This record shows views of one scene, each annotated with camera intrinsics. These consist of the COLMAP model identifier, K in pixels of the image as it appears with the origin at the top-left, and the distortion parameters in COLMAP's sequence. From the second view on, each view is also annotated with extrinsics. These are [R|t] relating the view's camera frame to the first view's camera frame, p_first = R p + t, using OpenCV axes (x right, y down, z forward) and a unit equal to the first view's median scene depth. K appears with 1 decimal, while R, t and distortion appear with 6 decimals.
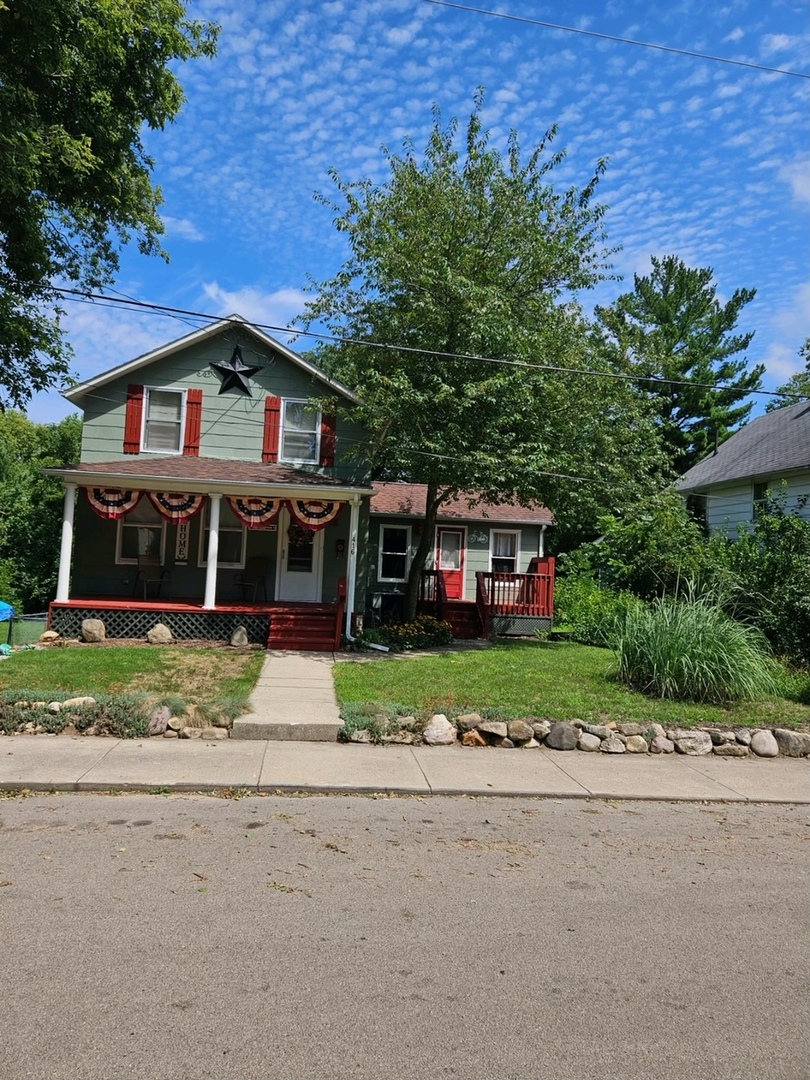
lens RADIAL K [[729.2, 0, 404.0], [0, 729.2, 535.2], [0, 0, 1]] dist [0.078265, -0.068646]
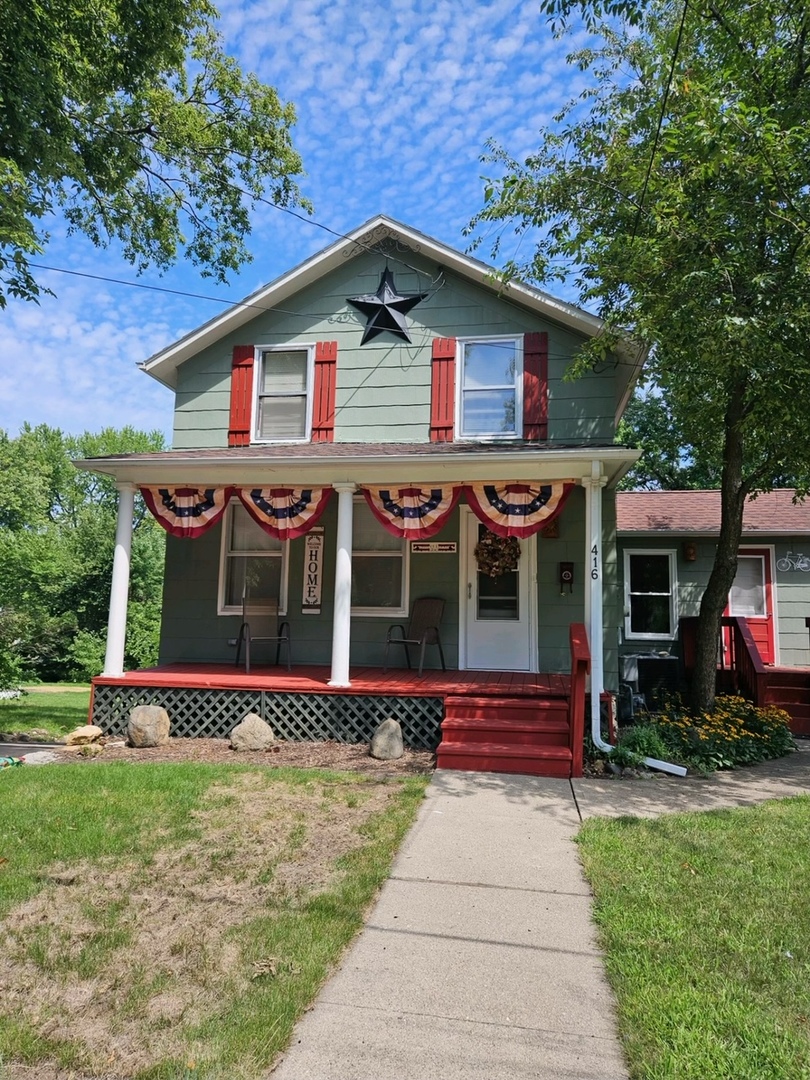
lens RADIAL K [[729.2, 0, 404.0], [0, 729.2, 535.2], [0, 0, 1]] dist [0.078265, -0.068646]
pose [[0.957856, -0.061498, -0.280590, -0.051979], [0.036041, 0.994824, -0.095007, 0.039739], [0.284980, 0.080891, 0.955114, 0.459792]]
